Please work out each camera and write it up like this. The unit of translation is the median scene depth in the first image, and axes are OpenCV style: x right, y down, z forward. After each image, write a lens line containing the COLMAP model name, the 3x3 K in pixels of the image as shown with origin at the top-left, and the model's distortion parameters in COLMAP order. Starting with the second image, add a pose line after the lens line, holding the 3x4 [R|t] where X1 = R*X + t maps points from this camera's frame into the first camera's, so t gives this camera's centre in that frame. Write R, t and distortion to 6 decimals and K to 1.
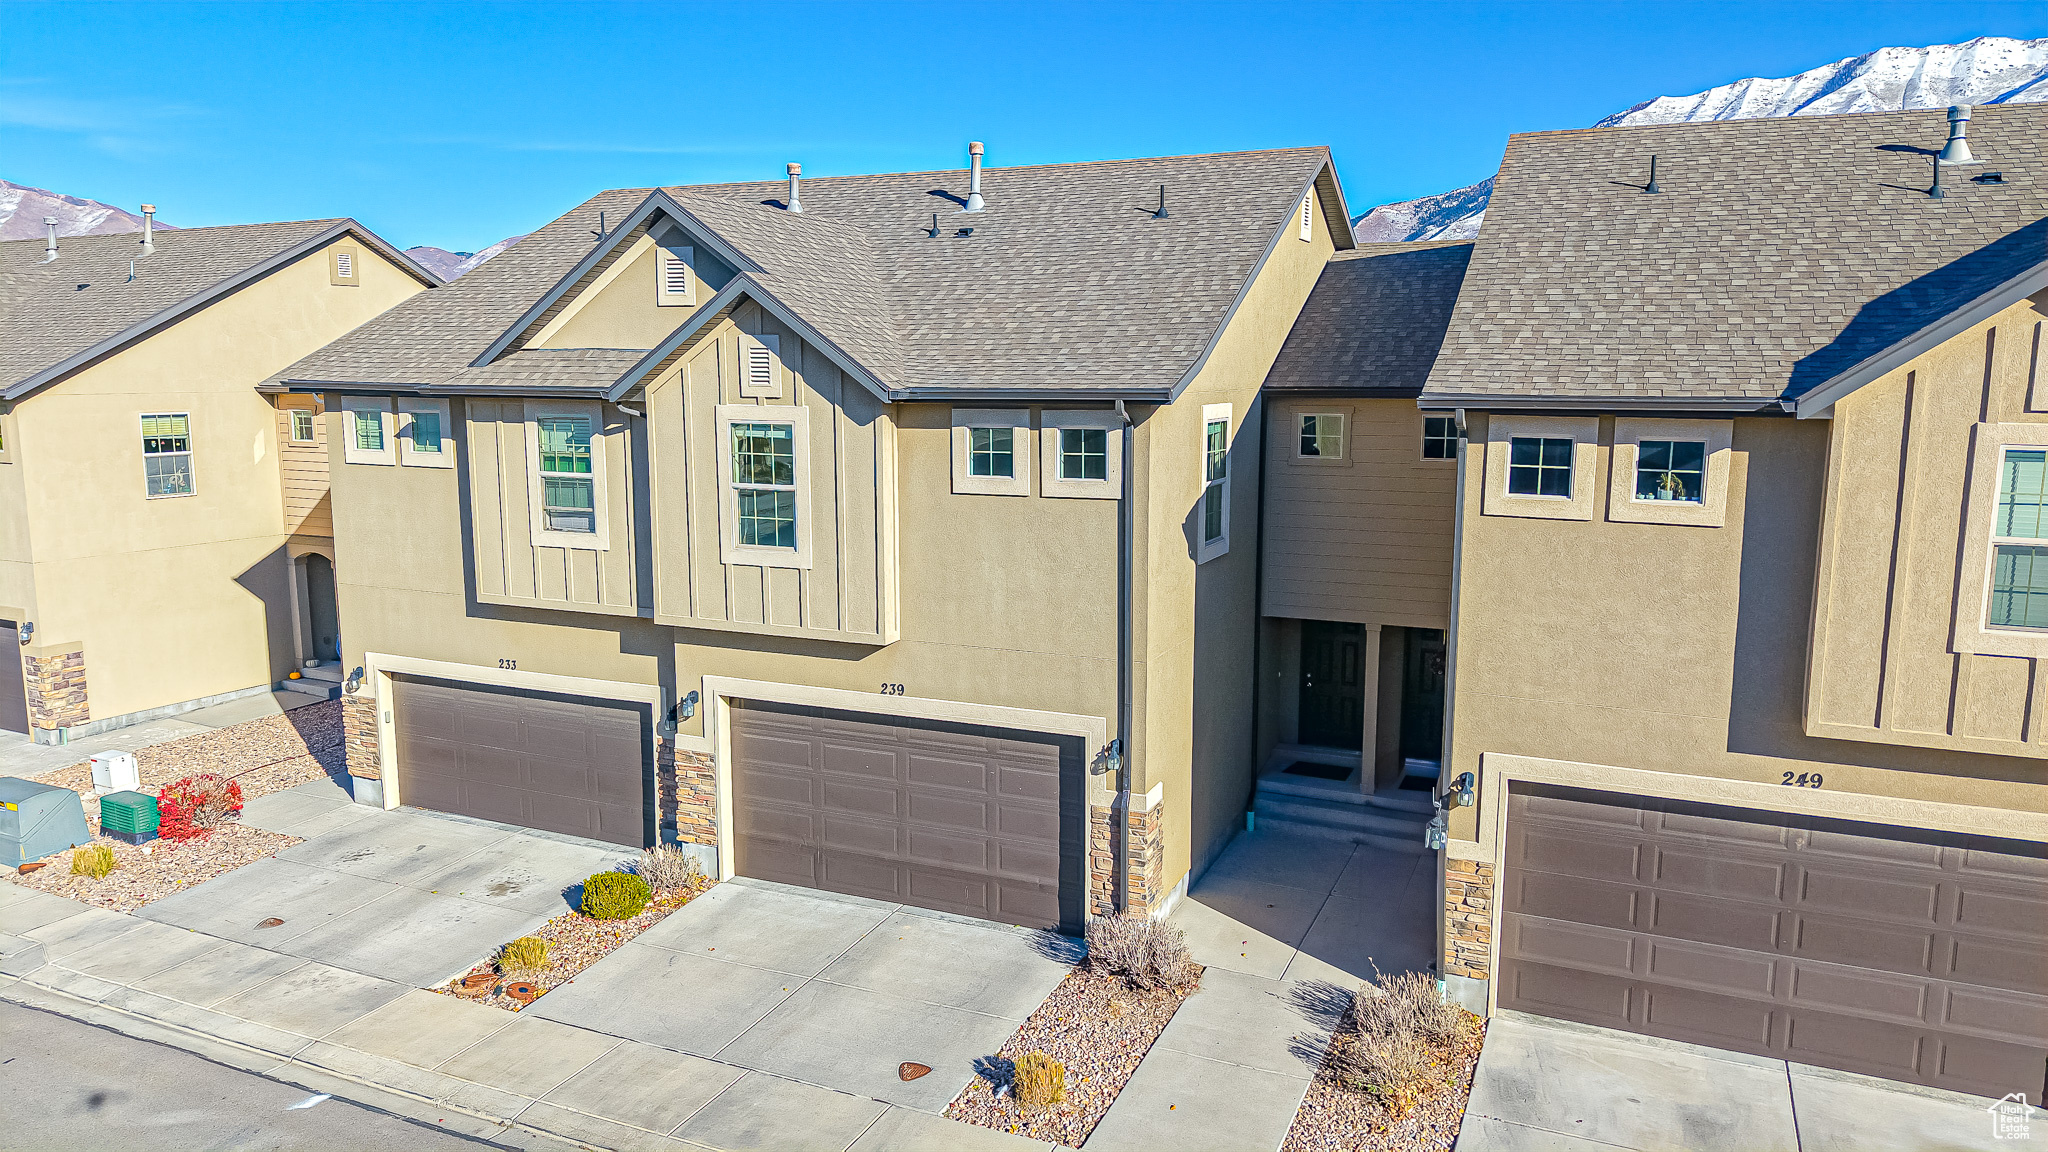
lens RADIAL K [[1373.5, 0, 1023.4], [0, 1373.5, 582.8], [0, 0, 1]] dist [0.030500, -0.035693]
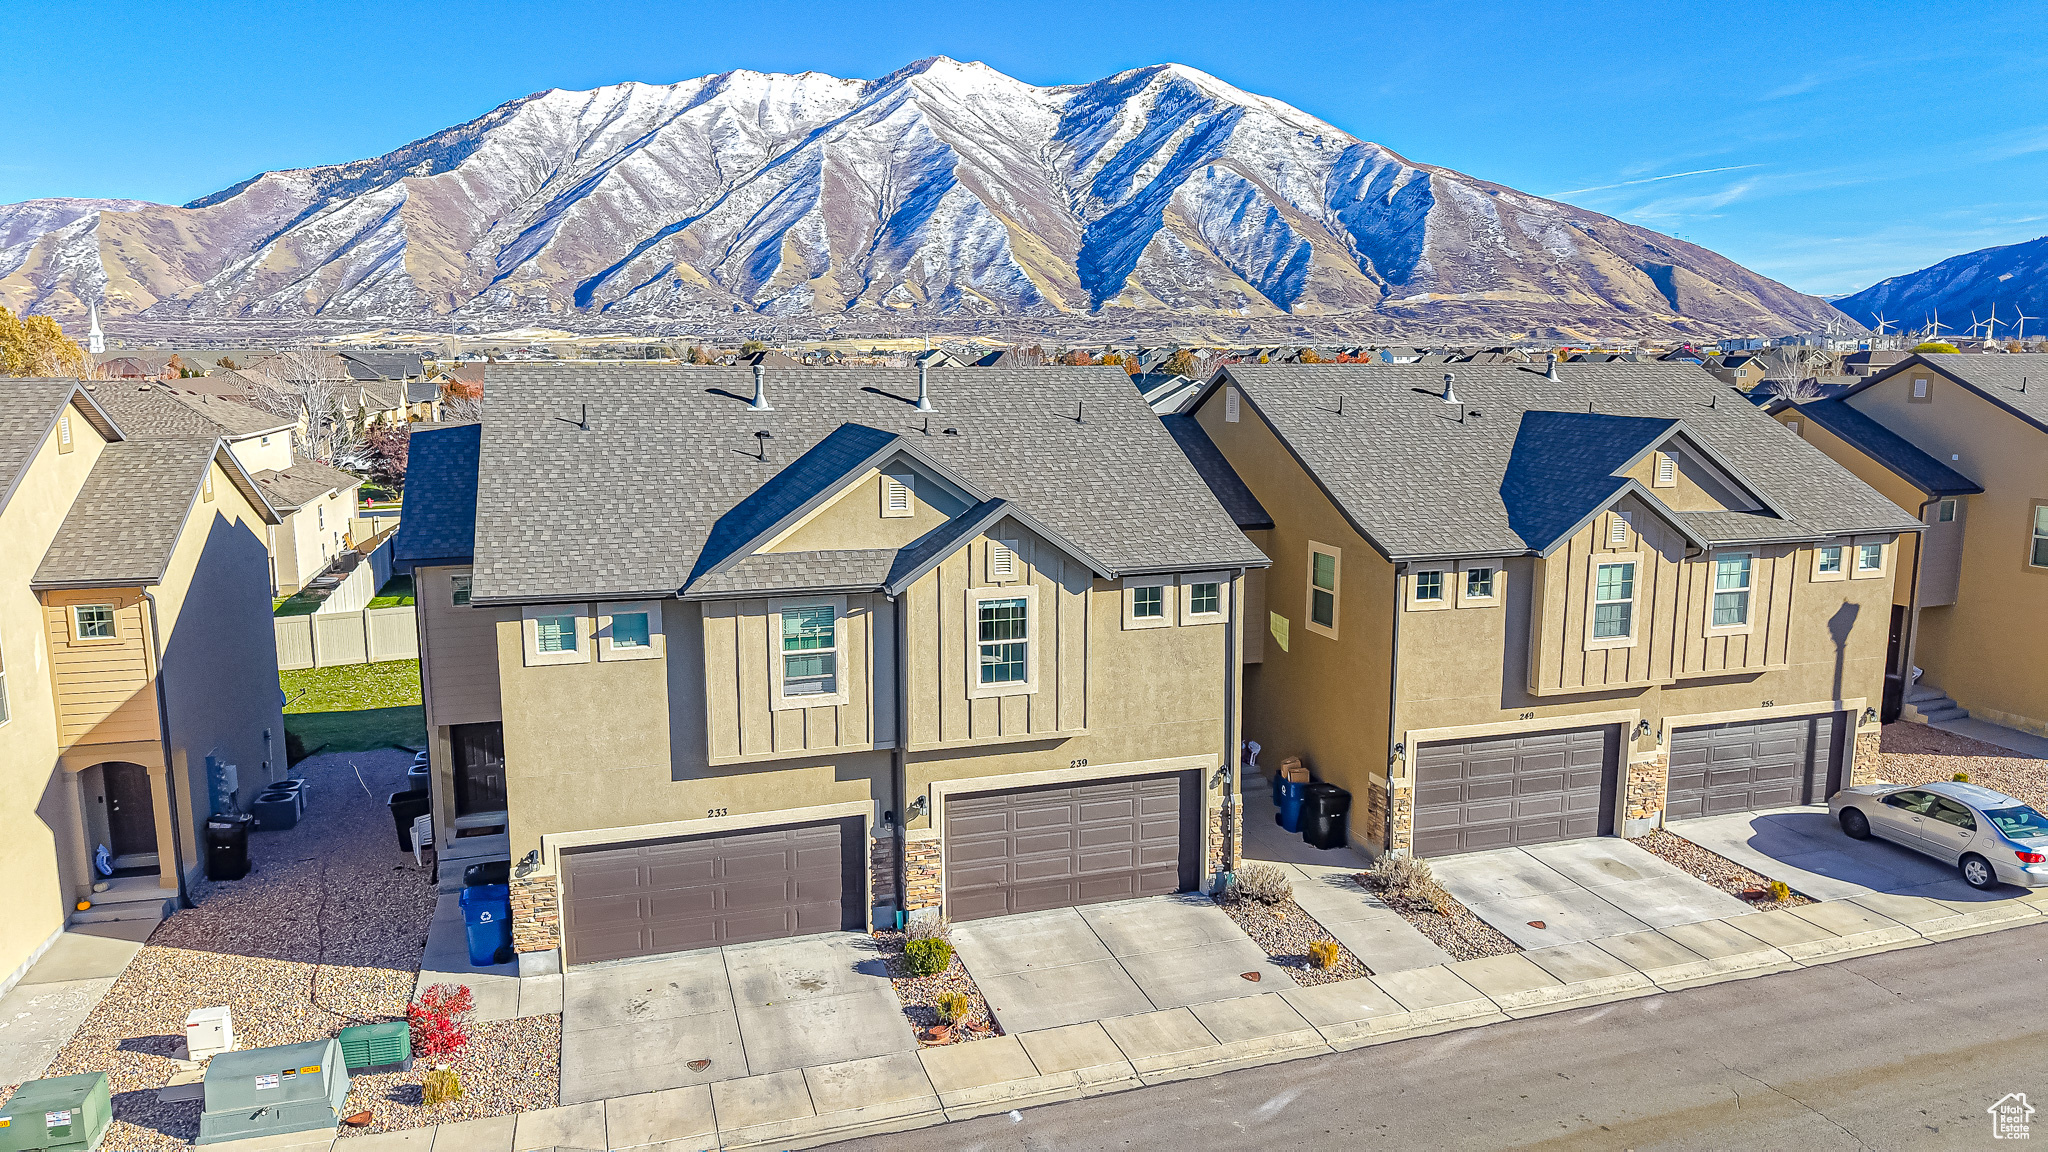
lens RADIAL K [[1373.5, 0, 1028.0], [0, 1373.5, 583.5], [0, 0, 1]] dist [0.030500, -0.035693]
pose [[0.741171, -0.114737, 0.661439, -1.139097], [0.105787, 0.992938, 0.053702, -0.210760], [-0.662929, 0.030169, 0.748074, -0.092761]]
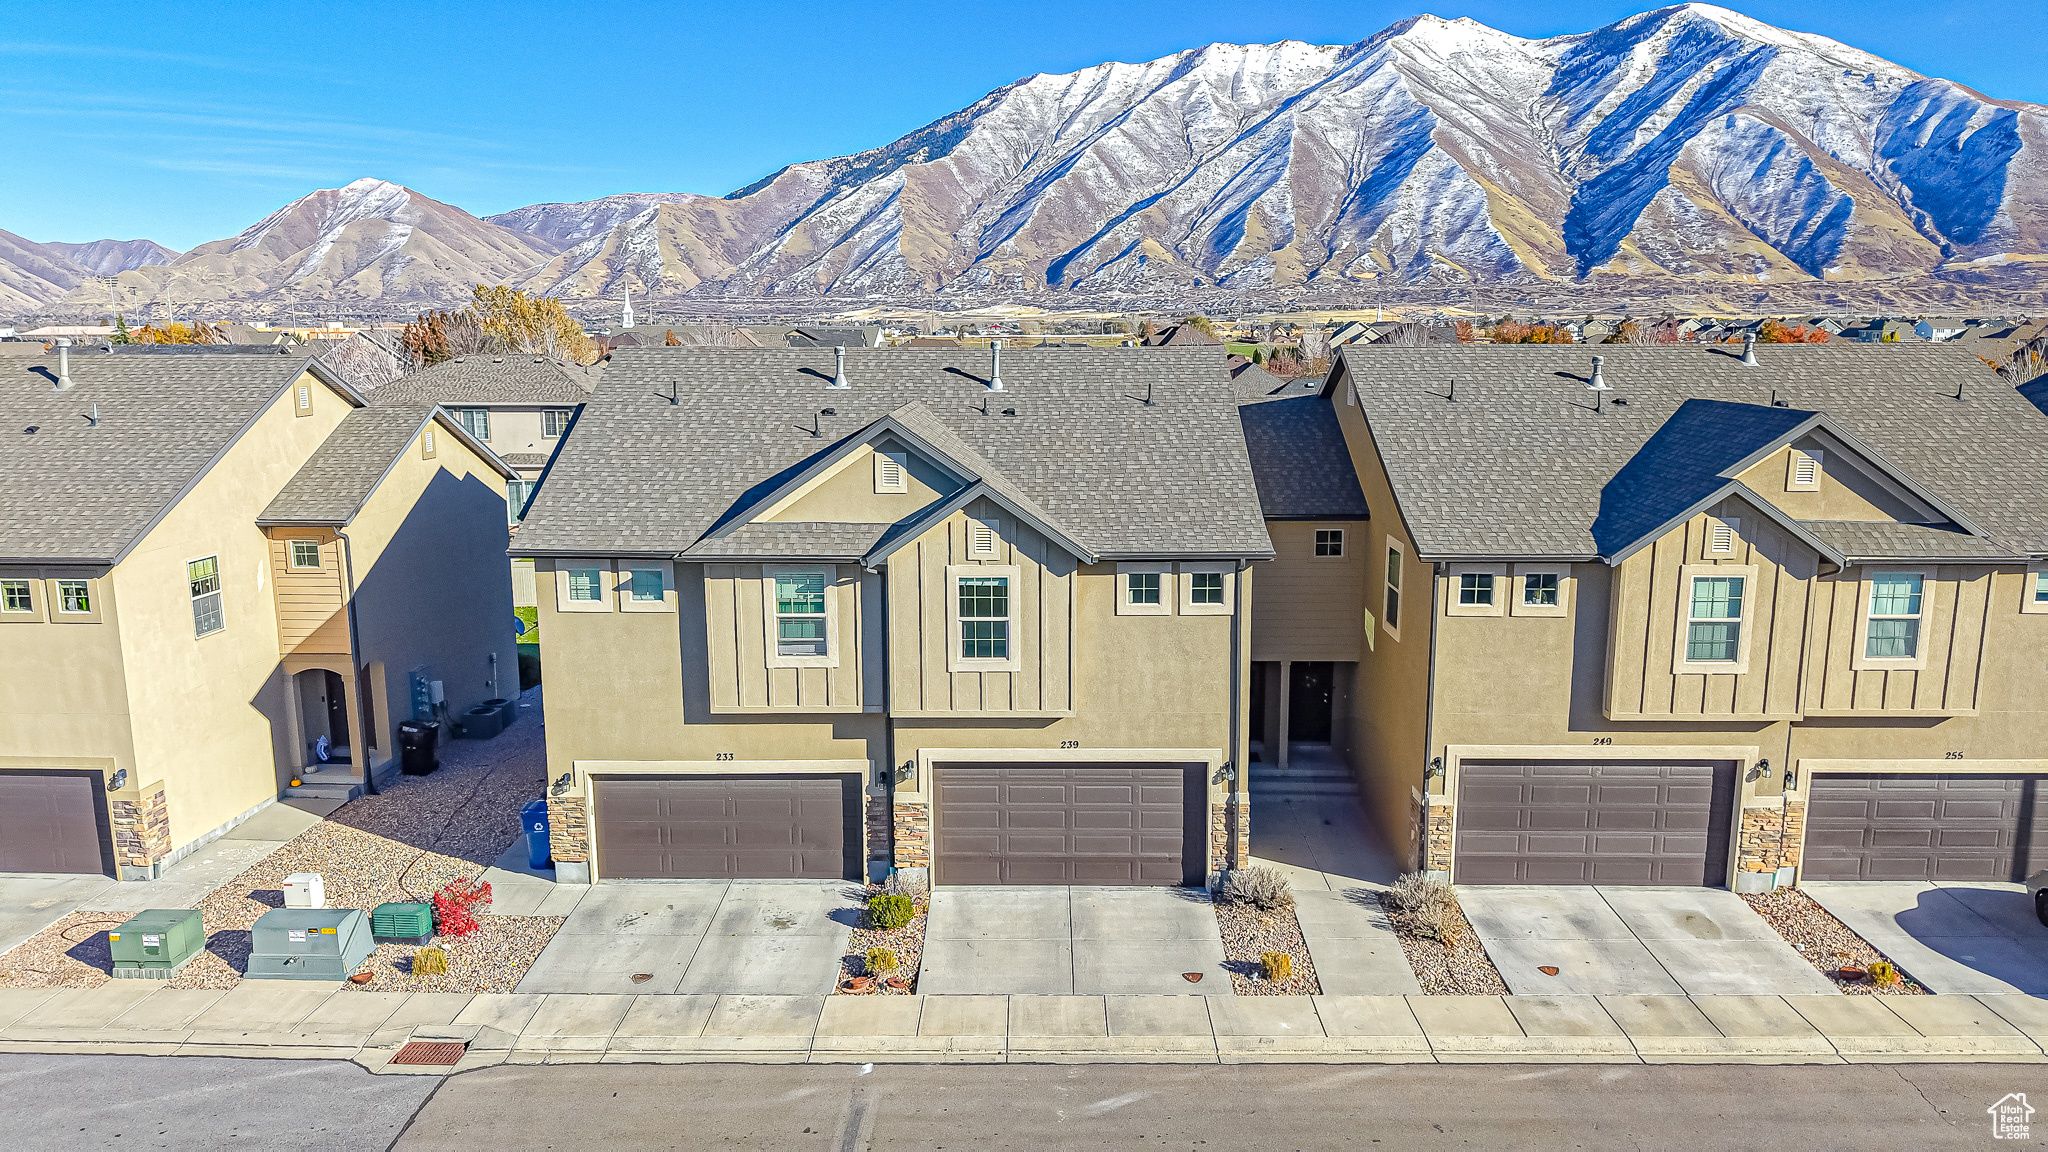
lens RADIAL K [[1373.5, 0, 1026.5], [0, 1373.5, 583.2], [0, 0, 1]] dist [0.030500, -0.035693]
pose [[0.917815, -0.077940, 0.389283, -0.734332], [0.065781, 0.996842, 0.044490, -0.175303], [-0.391521, -0.015226, 0.920043, -0.376594]]
